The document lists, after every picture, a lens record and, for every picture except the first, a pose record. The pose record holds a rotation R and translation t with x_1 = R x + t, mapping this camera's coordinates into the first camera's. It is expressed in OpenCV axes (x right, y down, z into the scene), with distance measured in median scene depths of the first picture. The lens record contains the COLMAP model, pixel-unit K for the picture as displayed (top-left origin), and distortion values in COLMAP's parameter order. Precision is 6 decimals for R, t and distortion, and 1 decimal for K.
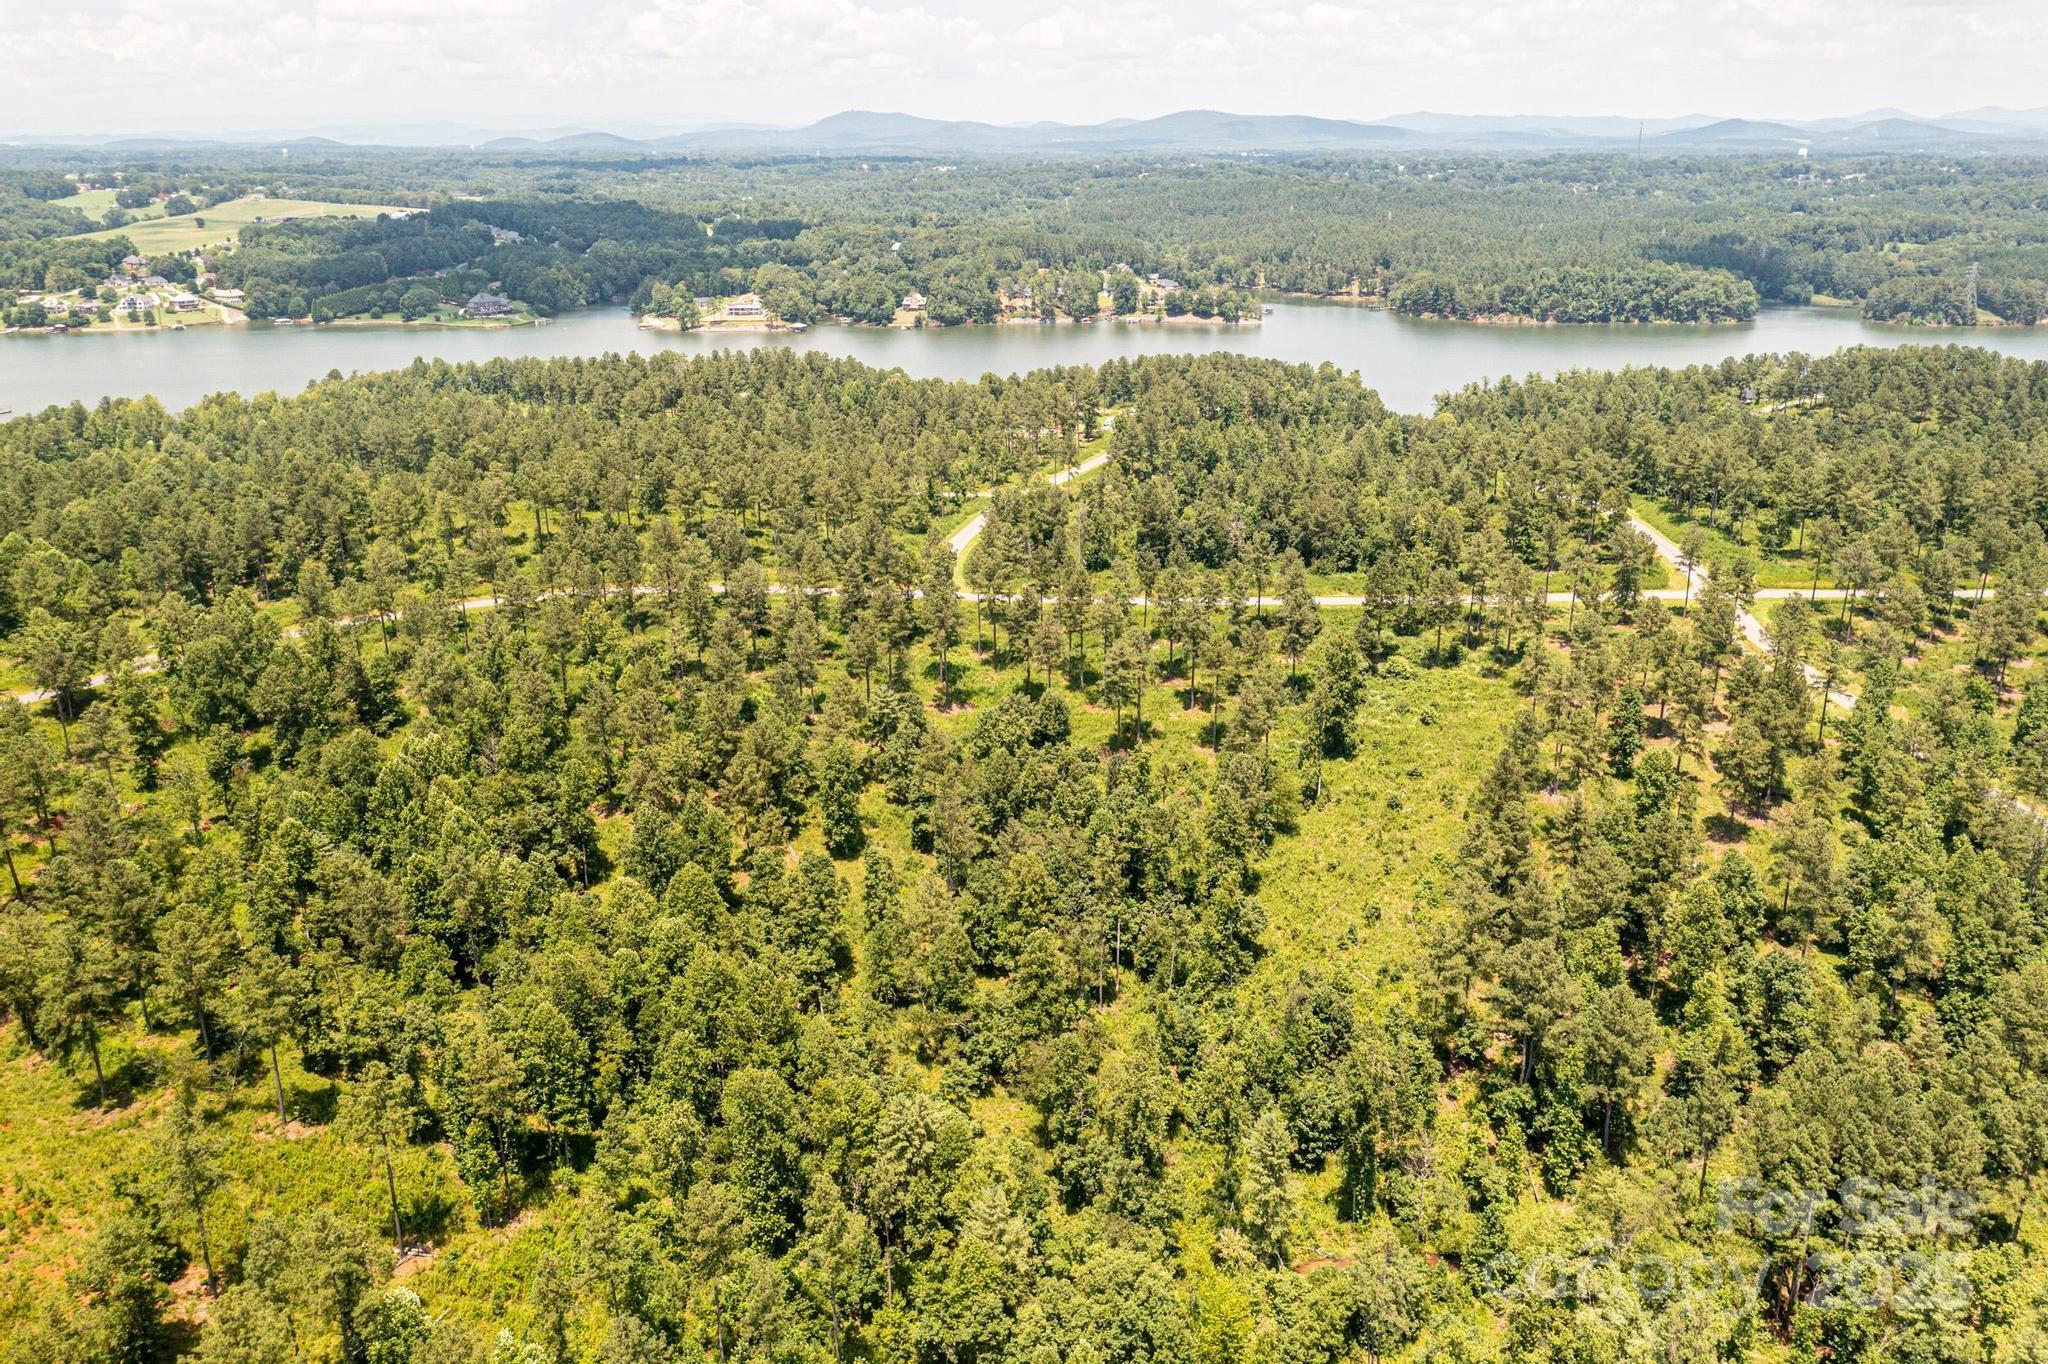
lens RADIAL K [[1630.4, 0, 1023.8], [0, 1630.4, 683.2], [0, 0, 1]] dist [-0.002239, 0.030844]
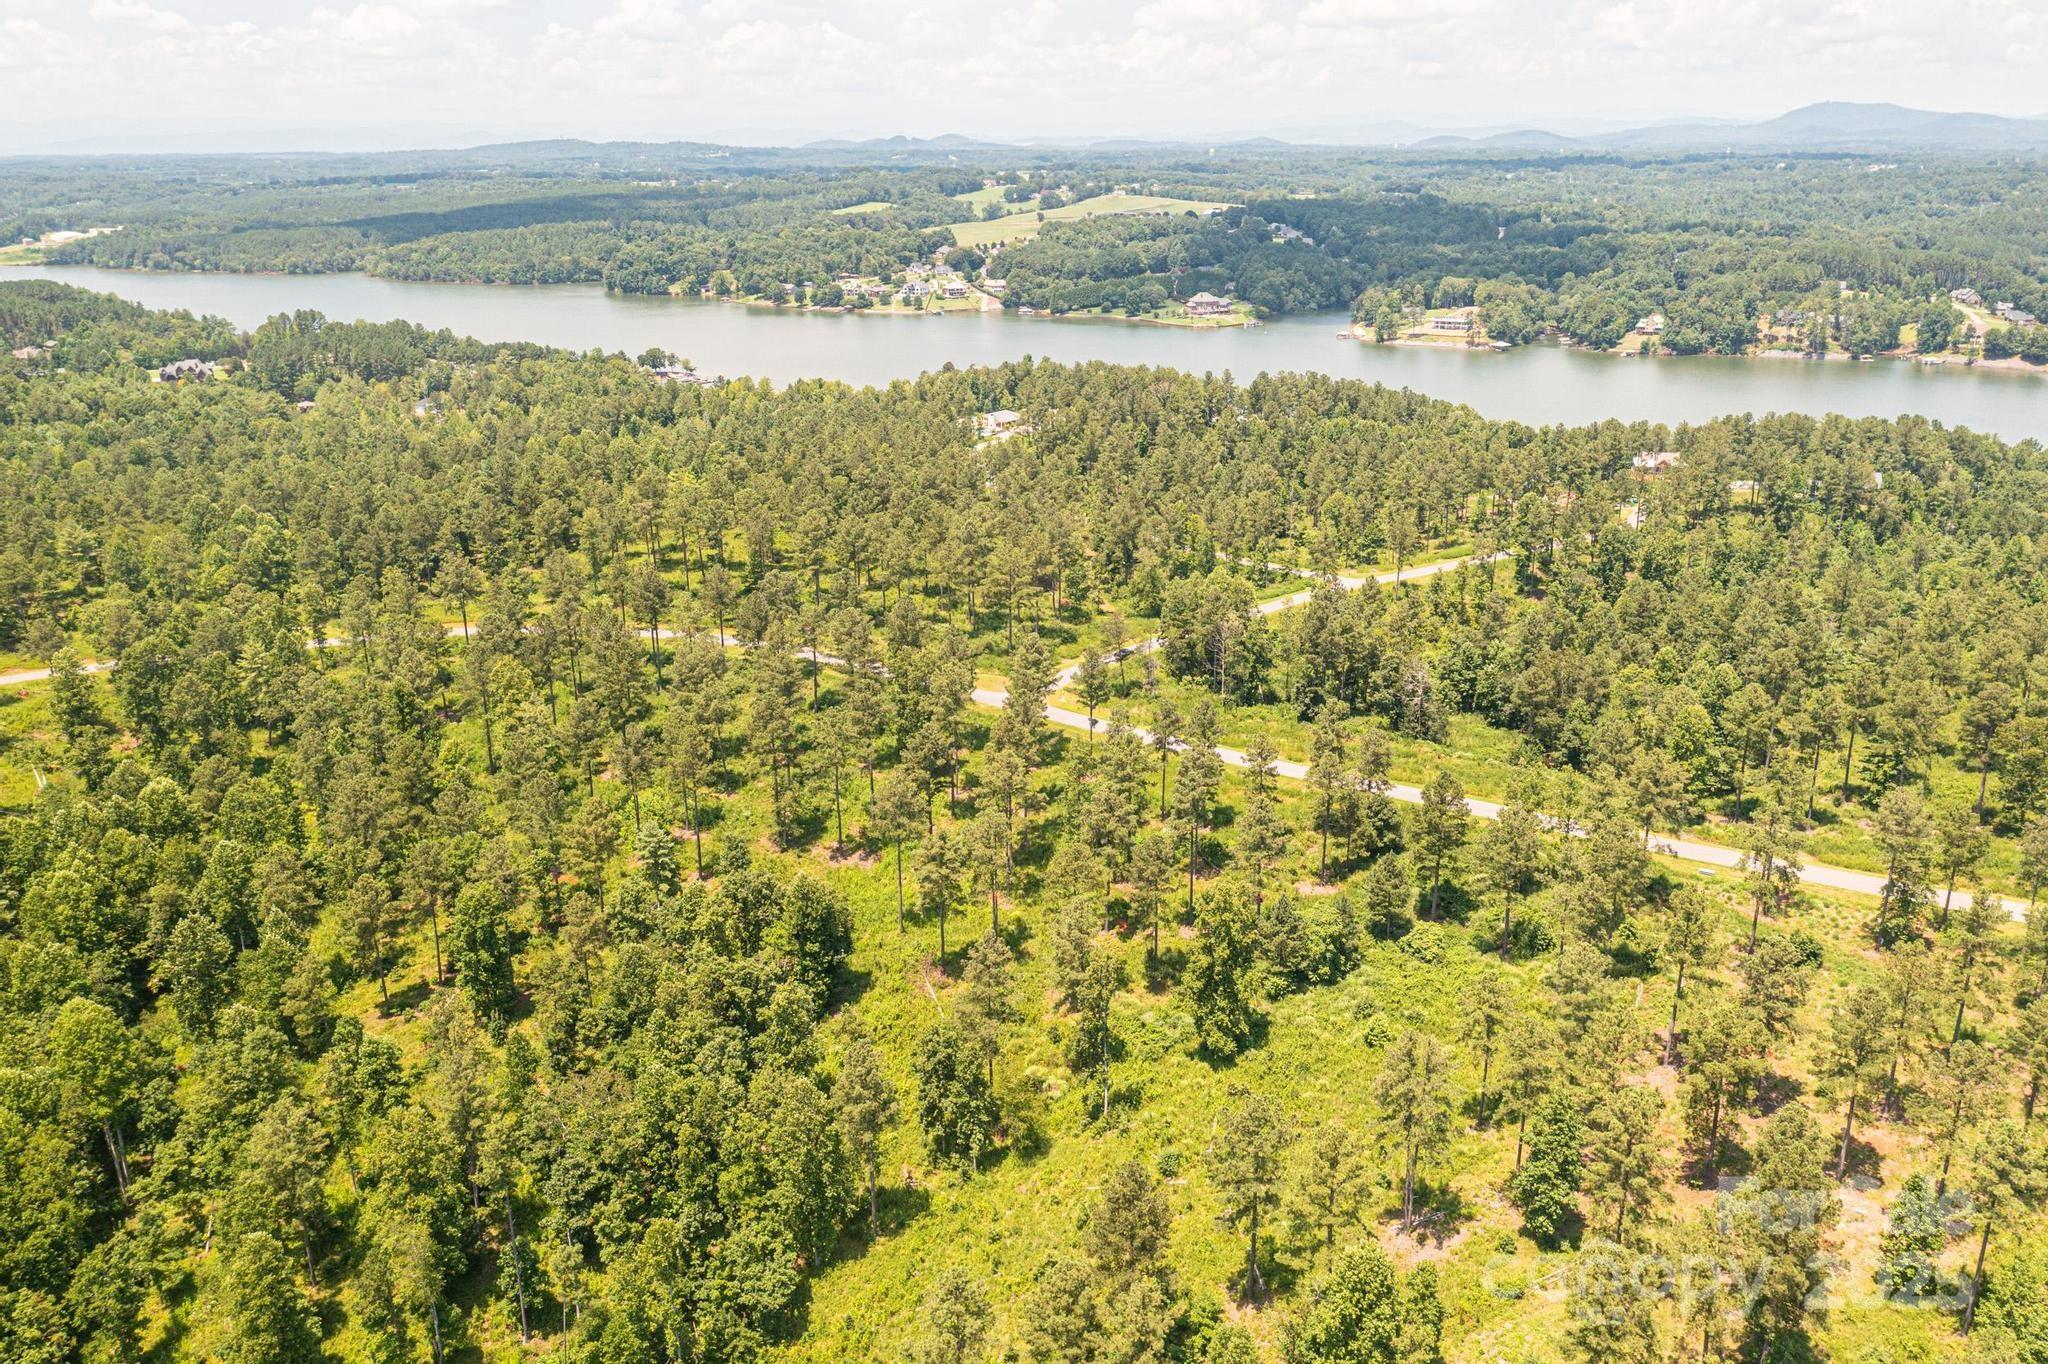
lens RADIAL K [[1630.4, 0, 1026.5], [0, 1630.4, 689.4], [0, 0, 1]] dist [-0.002239, 0.030844]
pose [[0.854891, 0.163472, -0.492380, 0.106712], [-0.161280, 0.985776, 0.047261, -0.030740], [0.493102, 0.039008, 0.869097, 0.093544]]
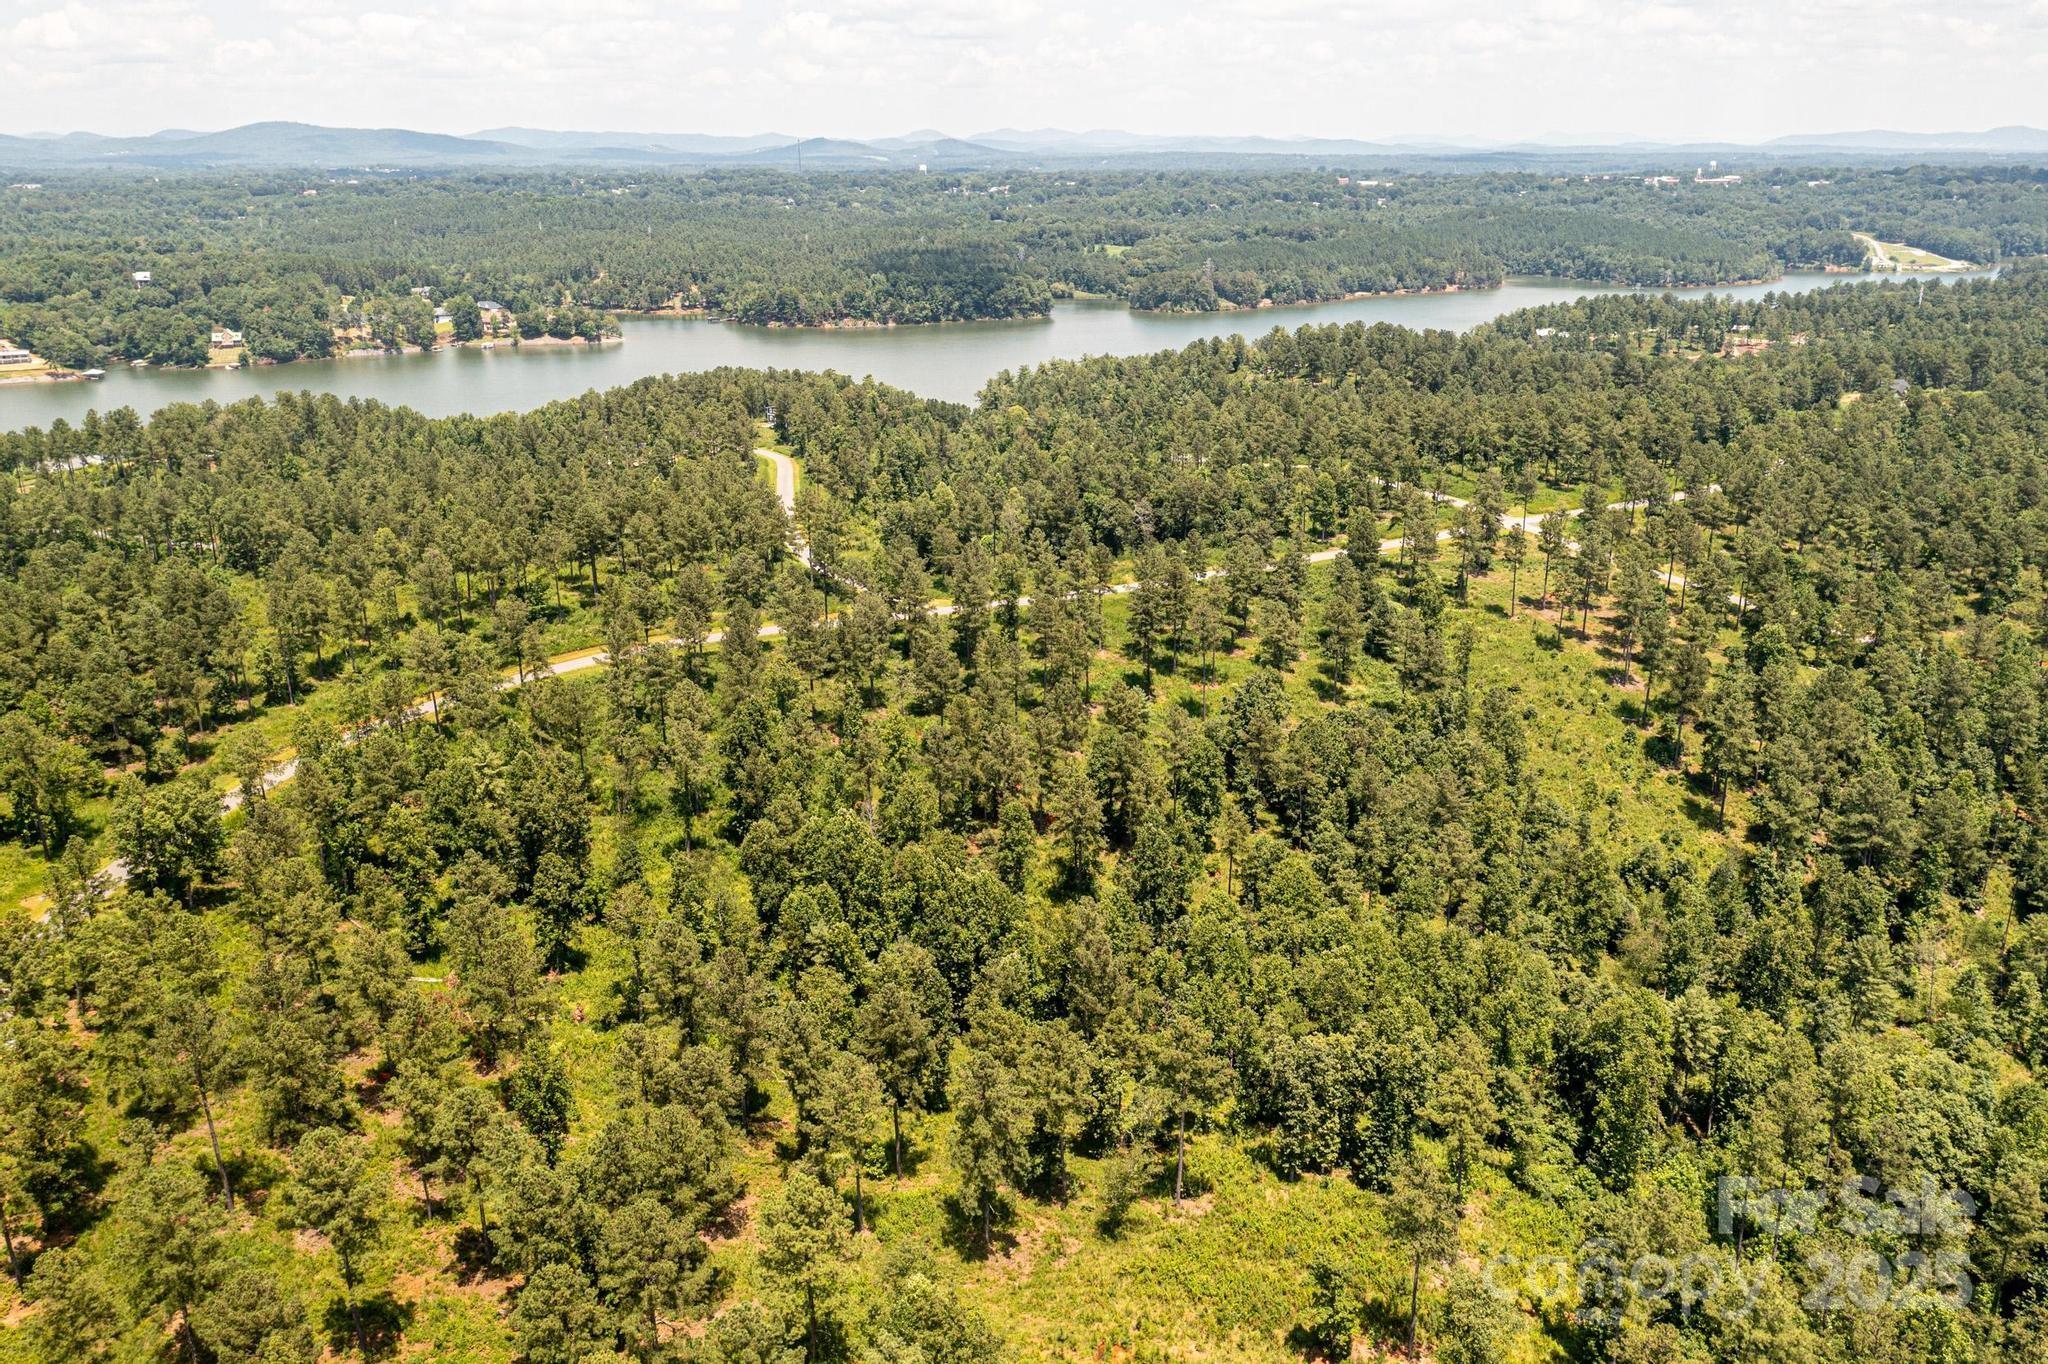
lens RADIAL K [[1630.4, 0, 1018.0], [0, 1630.4, 680.1], [0, 0, 1]] dist [-0.002239, 0.030844]
pose [[0.860774, -0.156060, 0.484472, -0.154206], [0.161087, 0.986436, 0.031547, -0.011630], [-0.482824, 0.050888, 0.874238, 0.036400]]
